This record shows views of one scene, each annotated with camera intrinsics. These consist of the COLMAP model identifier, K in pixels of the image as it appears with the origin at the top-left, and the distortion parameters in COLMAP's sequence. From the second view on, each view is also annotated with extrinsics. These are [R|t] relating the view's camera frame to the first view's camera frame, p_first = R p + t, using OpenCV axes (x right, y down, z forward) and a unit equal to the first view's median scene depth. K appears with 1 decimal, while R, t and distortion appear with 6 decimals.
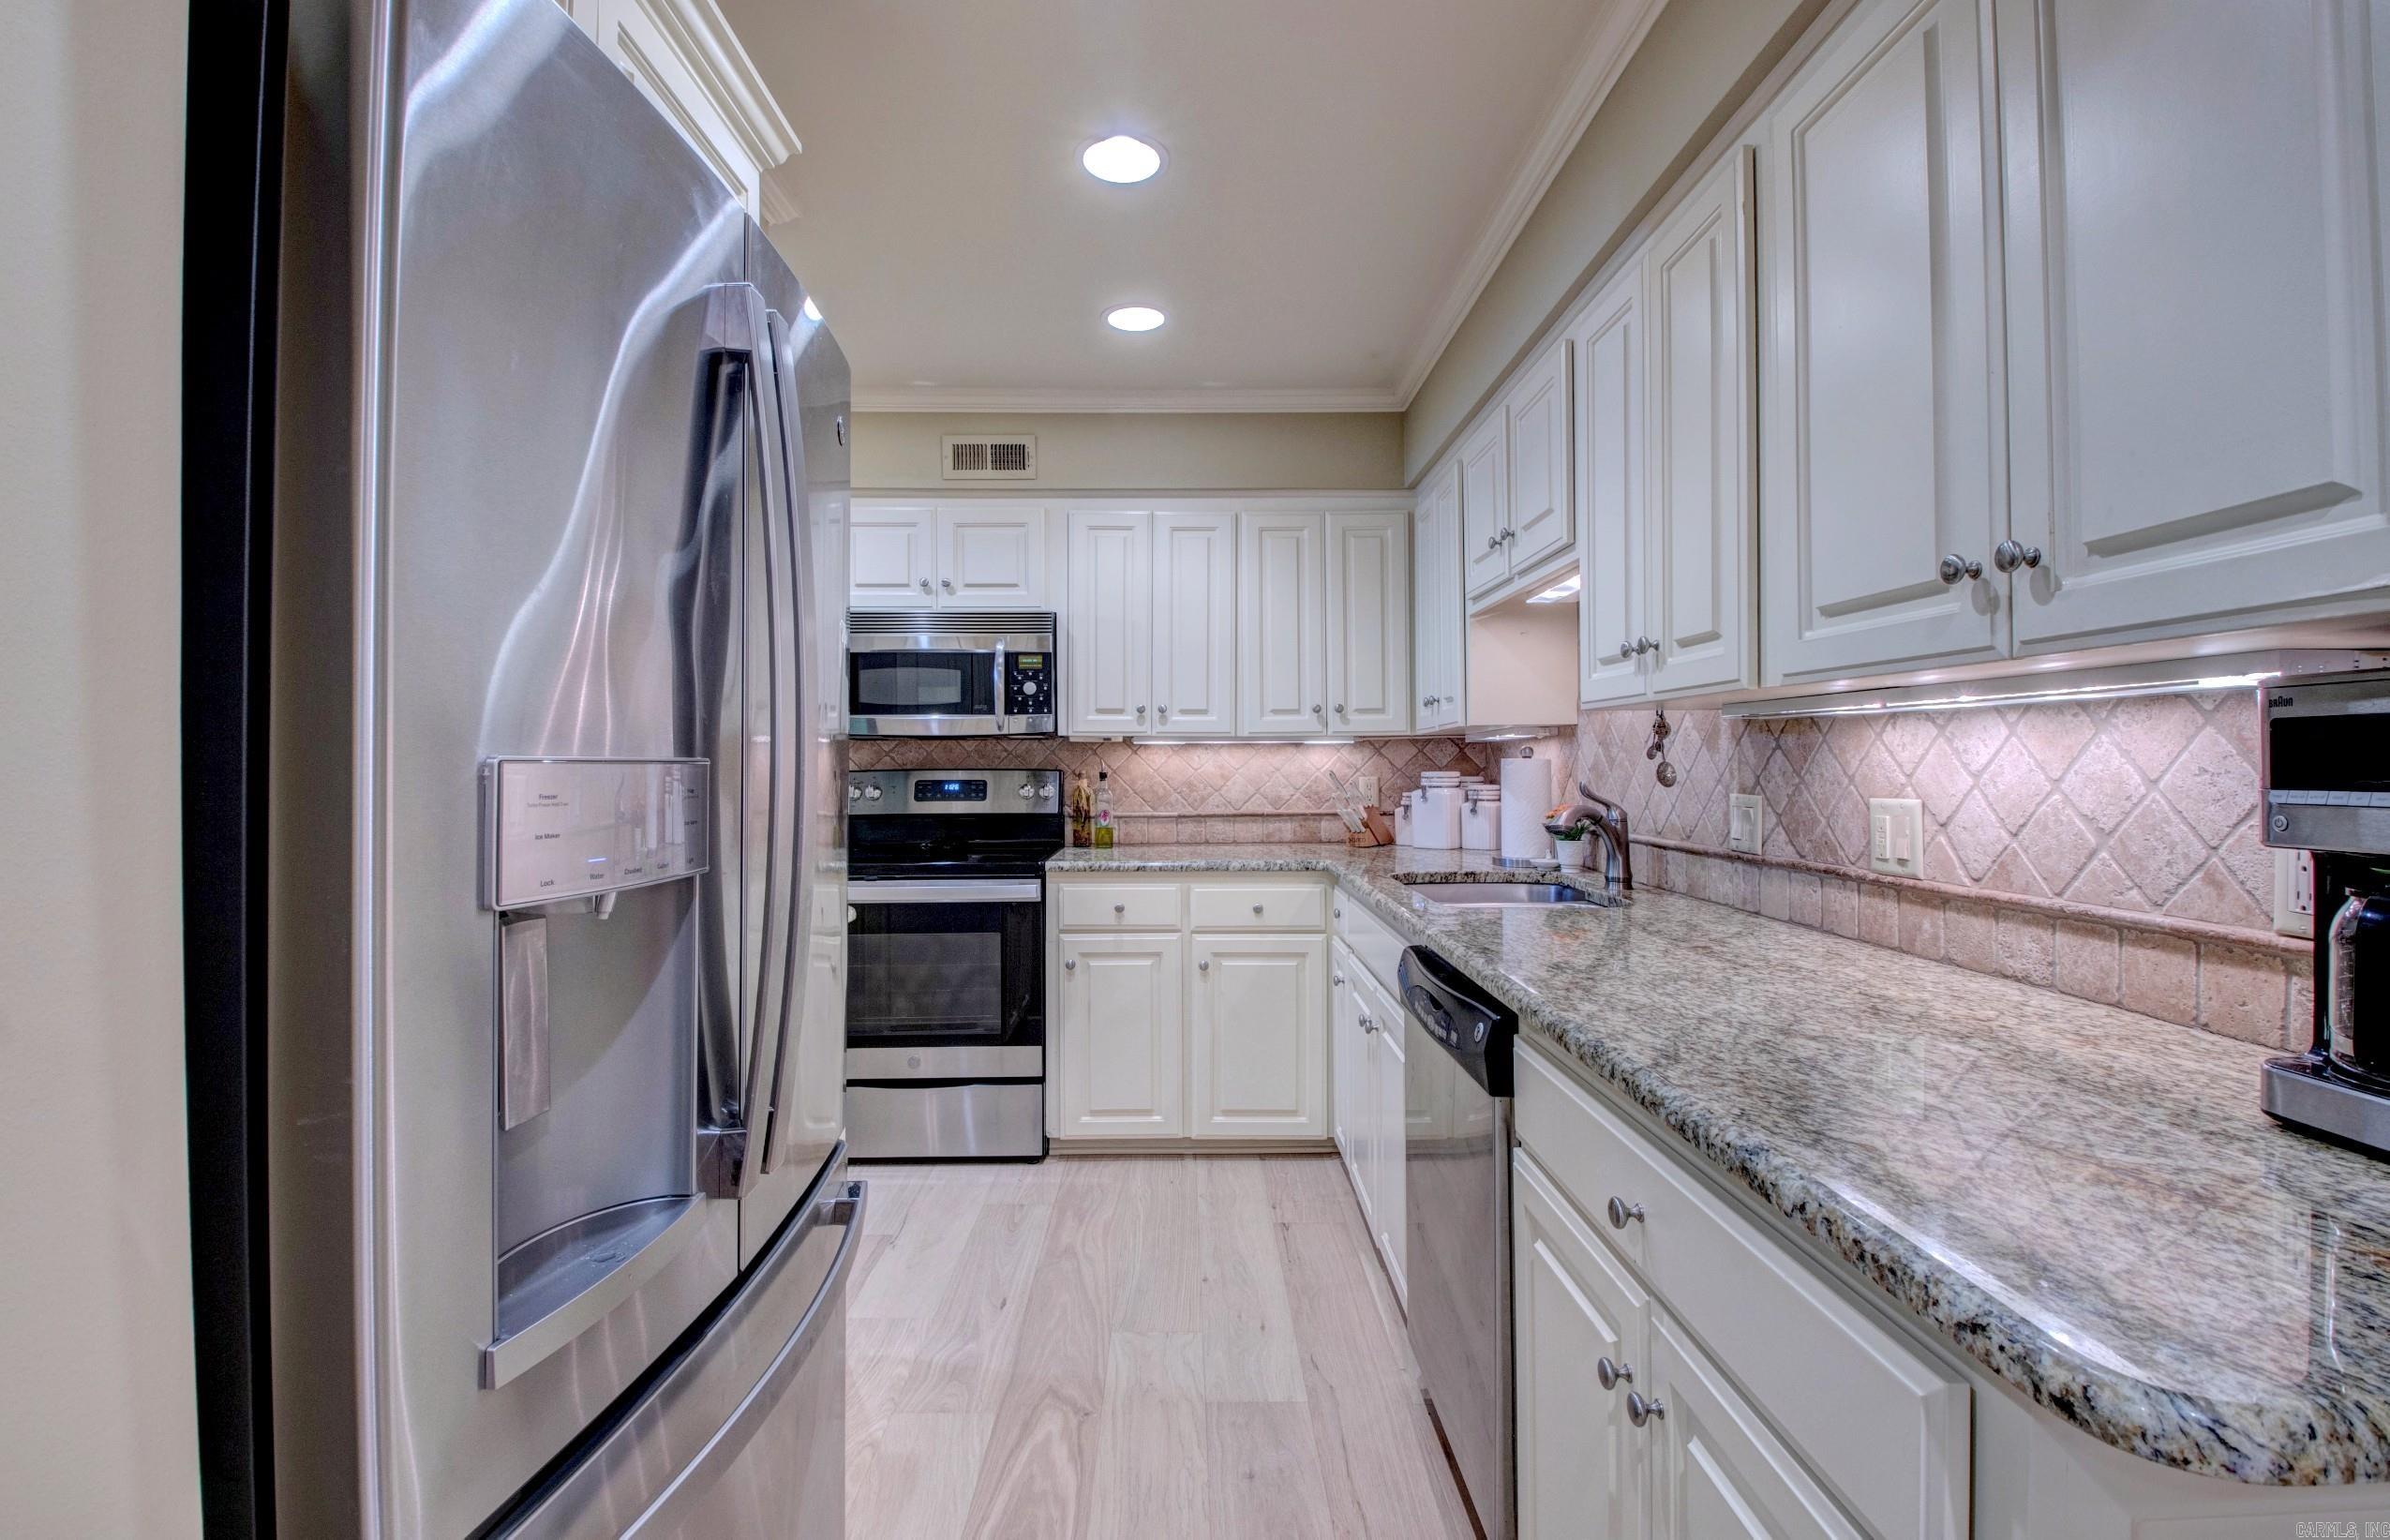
lens RADIAL K [[1105.0, 0, 1164.1], [0, 1105.0, 758.1], [0, 0, 1]] dist [0.000391, -0.012870]
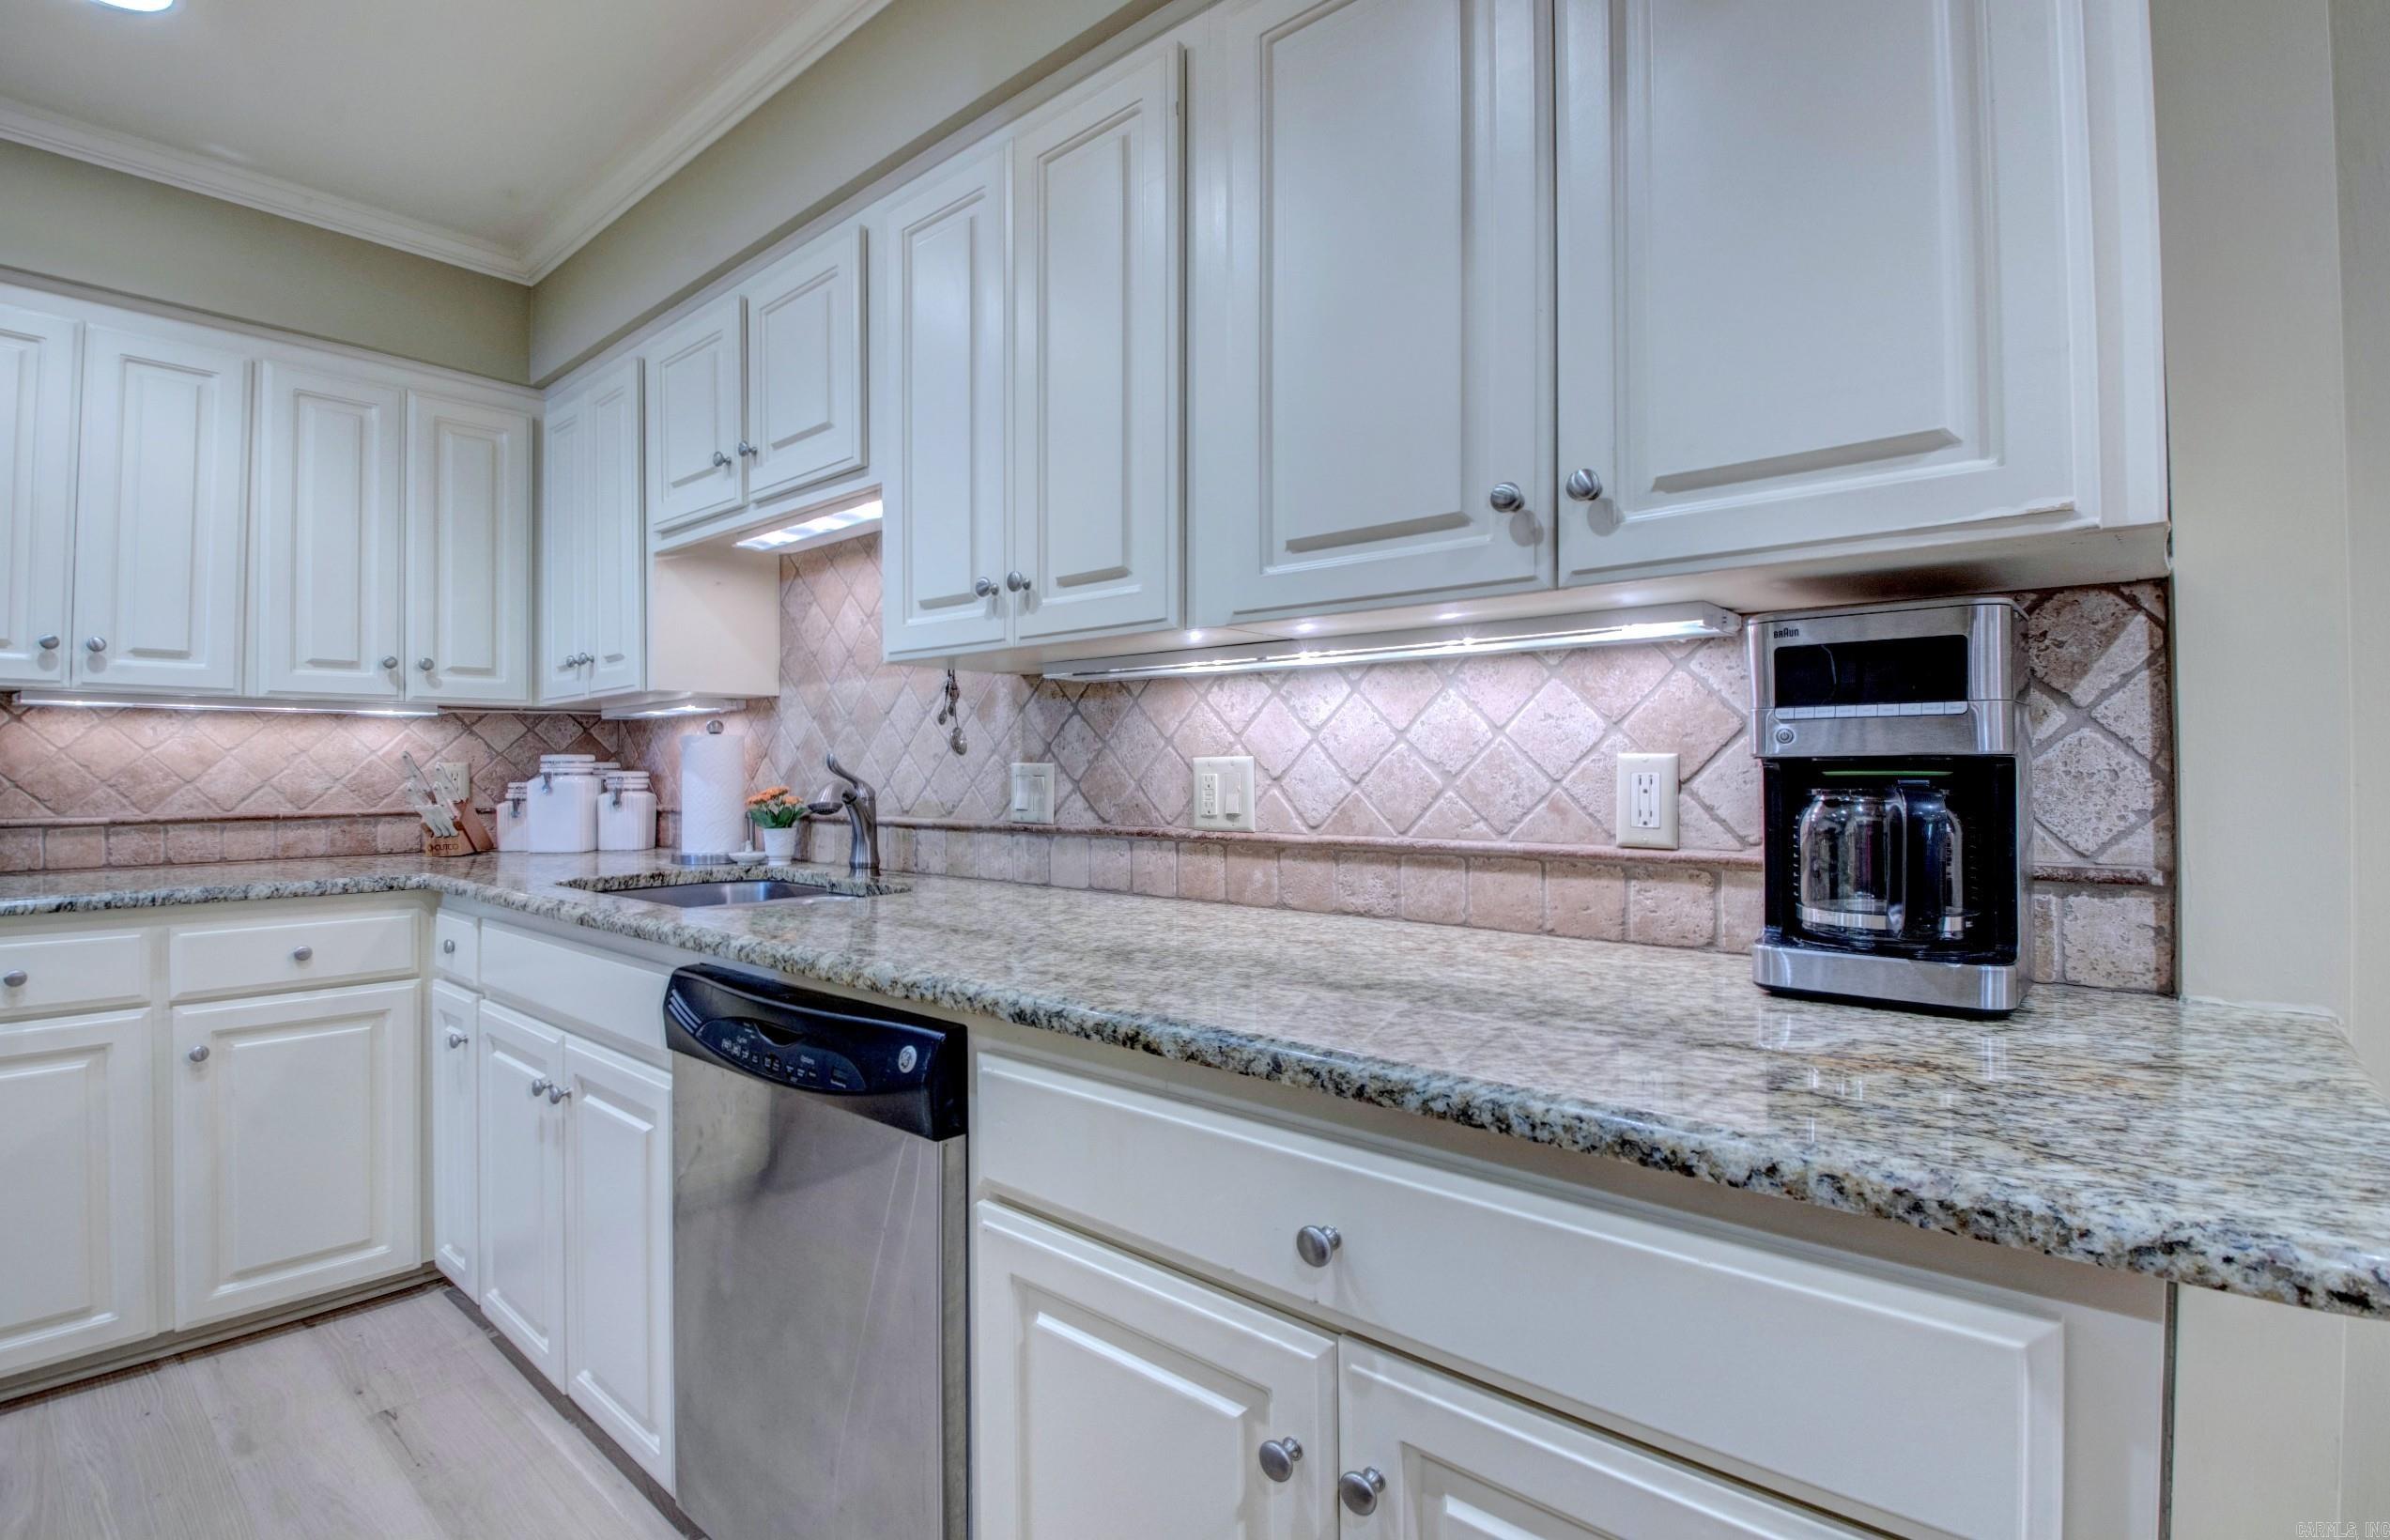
lens RADIAL K [[1104.9, 0, 1154.5], [0, 1104.9, 763.1], [0, 0, 1]] dist [0.000391, -0.012870]
pose [[0.657506, 0.008477, 0.753402, -0.122550], [-0.004233, 0.999962, -0.007557, 0.038864], [-0.753438, 0.001780, 0.657517, 0.282055]]
